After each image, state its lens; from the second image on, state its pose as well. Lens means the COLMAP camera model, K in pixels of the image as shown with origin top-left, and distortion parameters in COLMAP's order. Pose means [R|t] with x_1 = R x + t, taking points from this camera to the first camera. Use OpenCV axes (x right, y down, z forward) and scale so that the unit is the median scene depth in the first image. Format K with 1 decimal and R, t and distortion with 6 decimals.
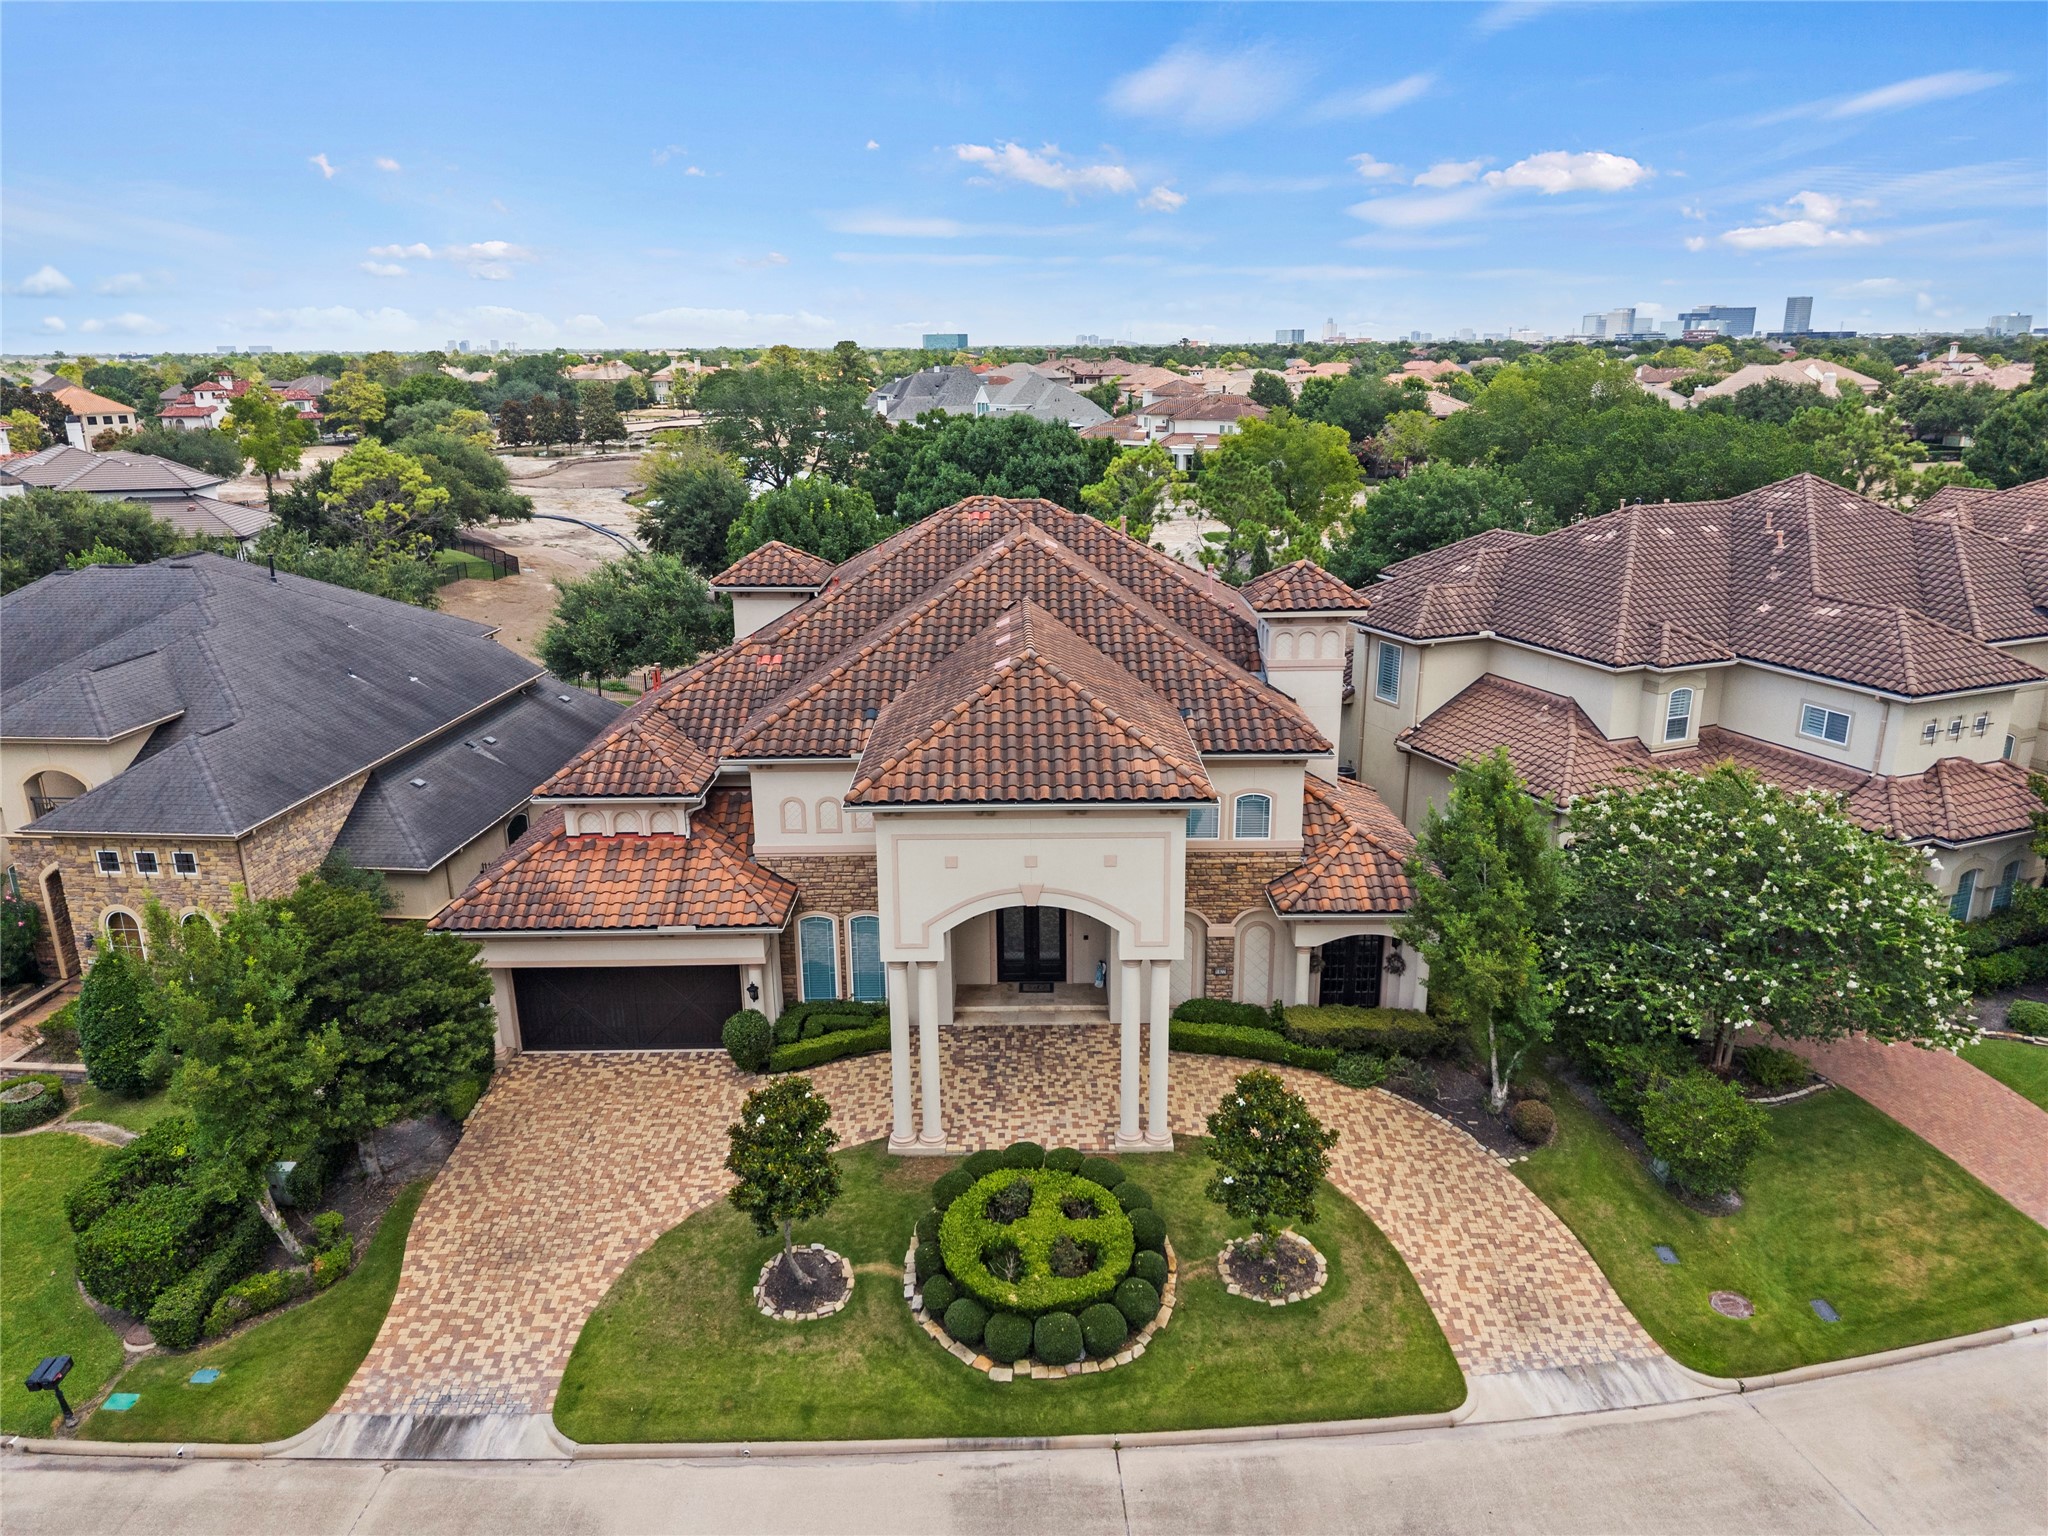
lens RADIAL K [[1421.7, 0, 1114.2], [0, 1421.7, 768.2], [0, 0, 1]] dist [0.024605, -0.043222]
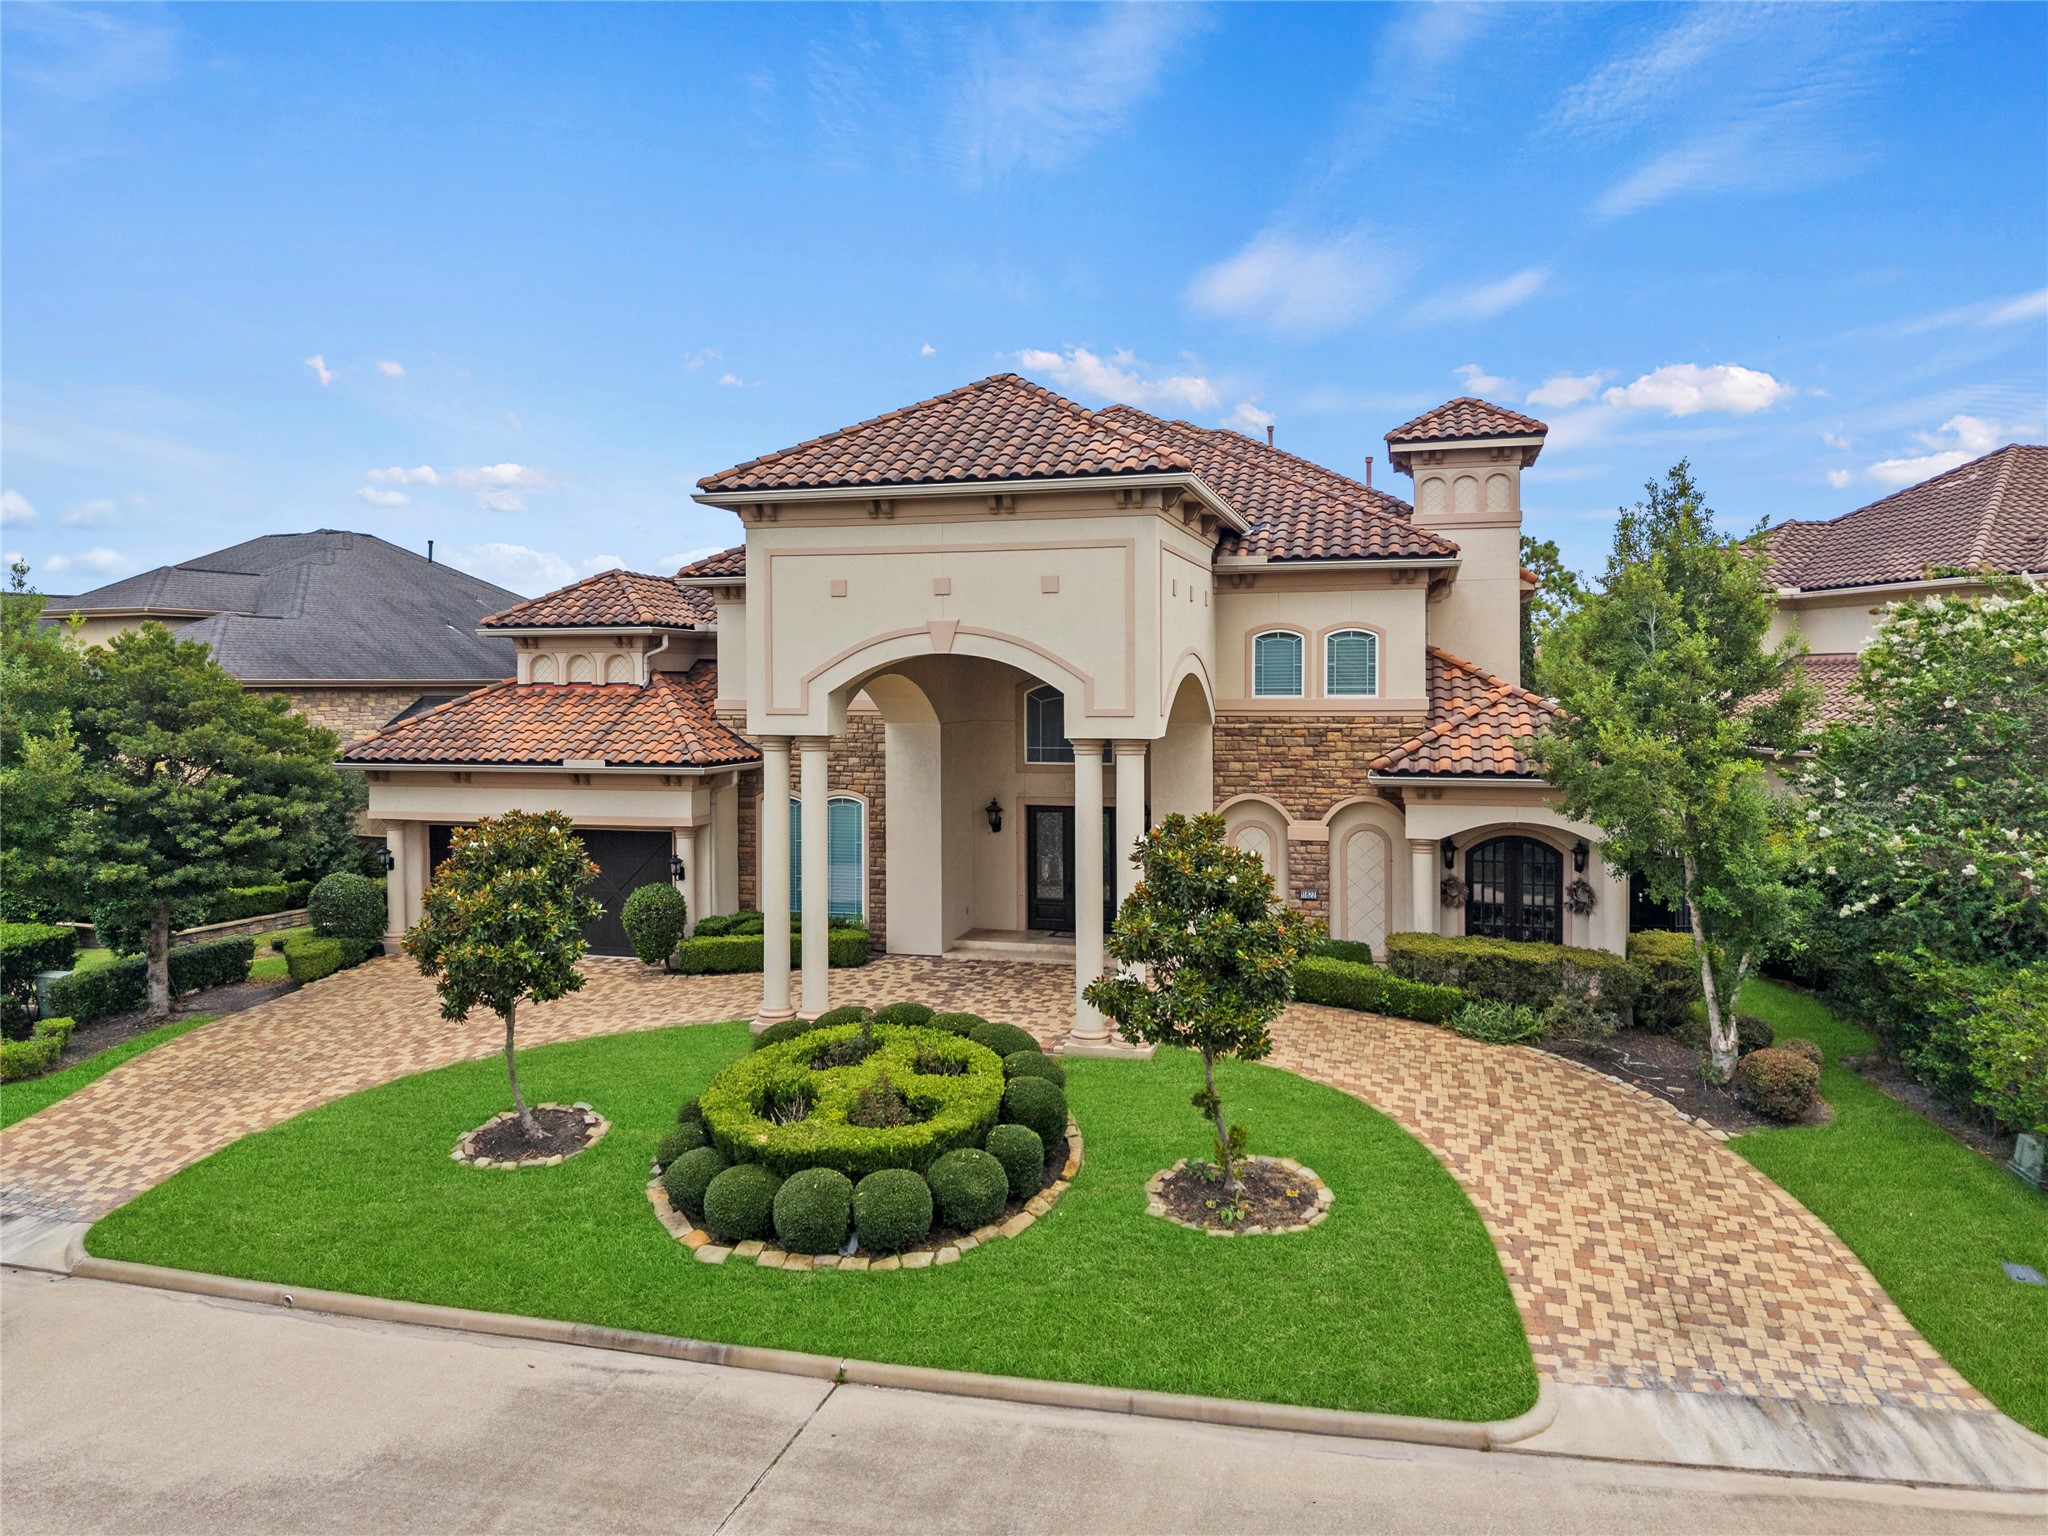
lens RADIAL K [[1421.7, 0, 1114.2], [0, 1421.7, 768.2], [0, 0, 1]] dist [0.024605, -0.043222]
pose [[0.954058, -0.008218, -0.299509, 0.237904], [-0.073007, 0.963119, -0.258982, 0.334305], [0.290591, 0.268950, 0.918271, 0.398400]]
